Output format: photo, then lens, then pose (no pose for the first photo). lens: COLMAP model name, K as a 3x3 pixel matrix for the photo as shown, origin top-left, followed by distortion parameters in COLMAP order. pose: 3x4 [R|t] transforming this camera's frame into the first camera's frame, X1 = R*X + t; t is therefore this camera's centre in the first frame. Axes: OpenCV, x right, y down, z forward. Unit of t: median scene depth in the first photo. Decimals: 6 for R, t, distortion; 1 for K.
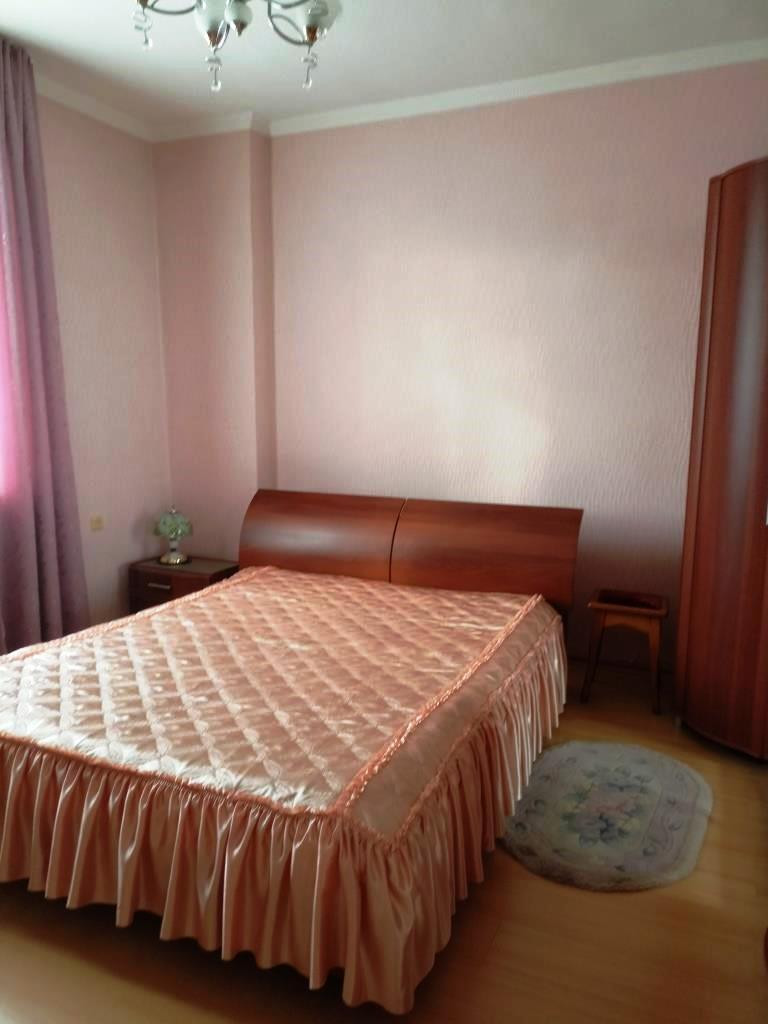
lens RADIAL K [[750.9, 0, 364.8], [0, 750.9, 517.9], [0, 0, 1]] dist [0.108611, -0.168772]
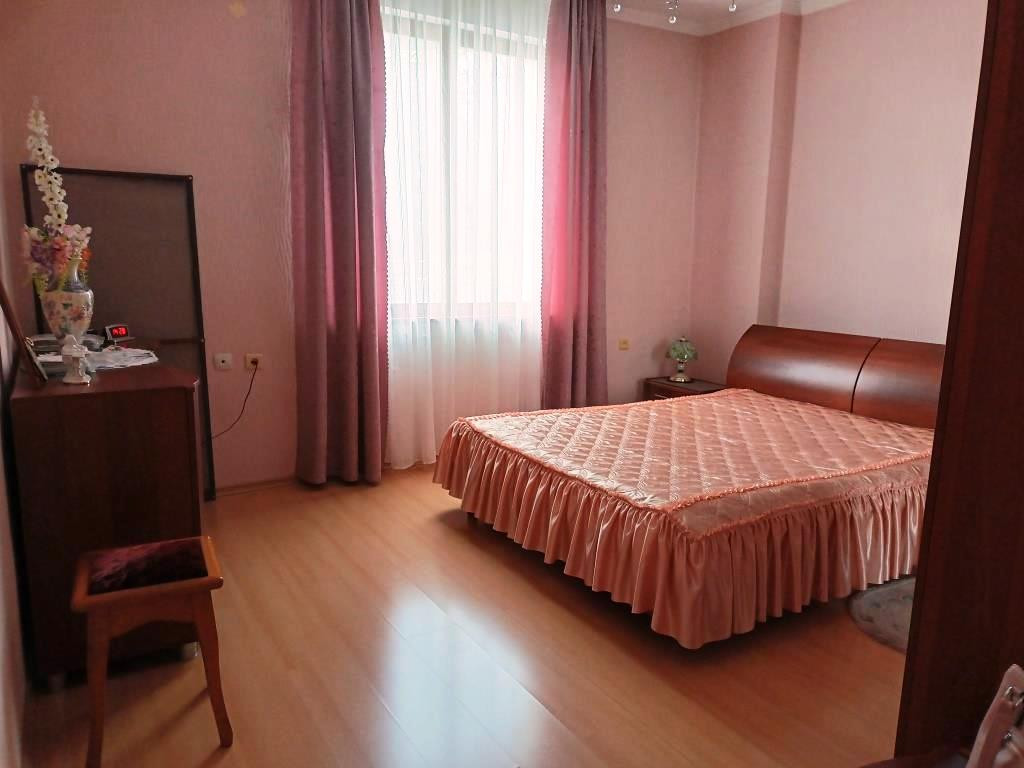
lens RADIAL K [[750.9, 0, 512.0], [0, 750.9, 384.0], [0, 0, 1]] dist [0.108611, -0.168772]
pose [[0.823778, 0.101743, -0.557708, 0.455316], [-0.097402, 0.994536, 0.037563, 0.096095], [0.558482, 0.023378, 0.829187, -0.365187]]
